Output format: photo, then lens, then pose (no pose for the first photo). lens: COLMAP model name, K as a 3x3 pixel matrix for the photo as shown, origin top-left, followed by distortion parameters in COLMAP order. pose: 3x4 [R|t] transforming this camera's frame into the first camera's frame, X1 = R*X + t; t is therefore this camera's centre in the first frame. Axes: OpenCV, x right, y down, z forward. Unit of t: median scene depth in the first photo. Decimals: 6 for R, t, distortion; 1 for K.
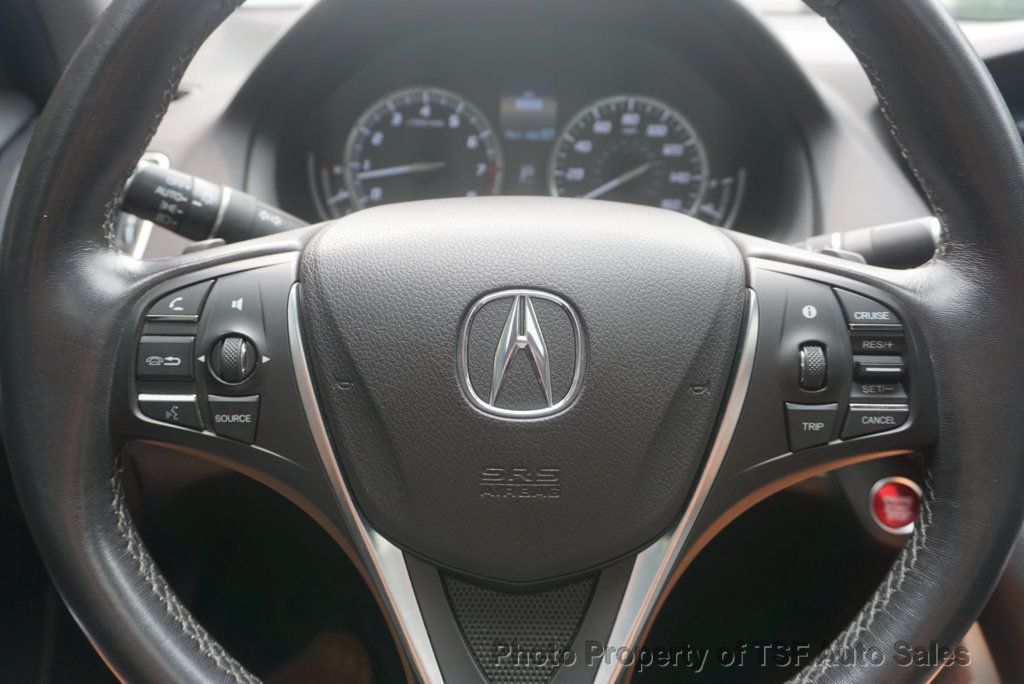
lens RADIAL K [[864.4, 0, 512.0], [0, 864.4, 342.0], [0, 0, 1]] dist [0.007317, 0.002828]
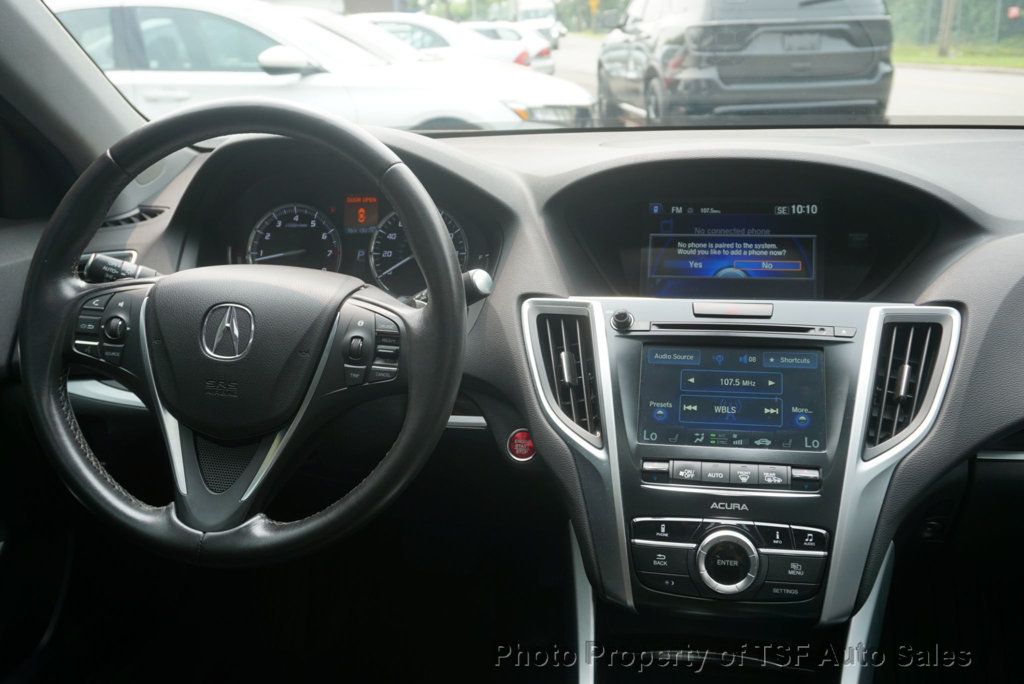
lens RADIAL K [[1022.7, 0, 512.0], [0, 1022.7, 342.0], [0, 0, 1]] dist [0.000388, 0.018593]
pose [[0.981506, 0.067406, -0.179172, 1.180443], [-0.087201, 0.990641, -0.105002, 0.247906], [0.170417, 0.118684, 0.978198, -1.439855]]
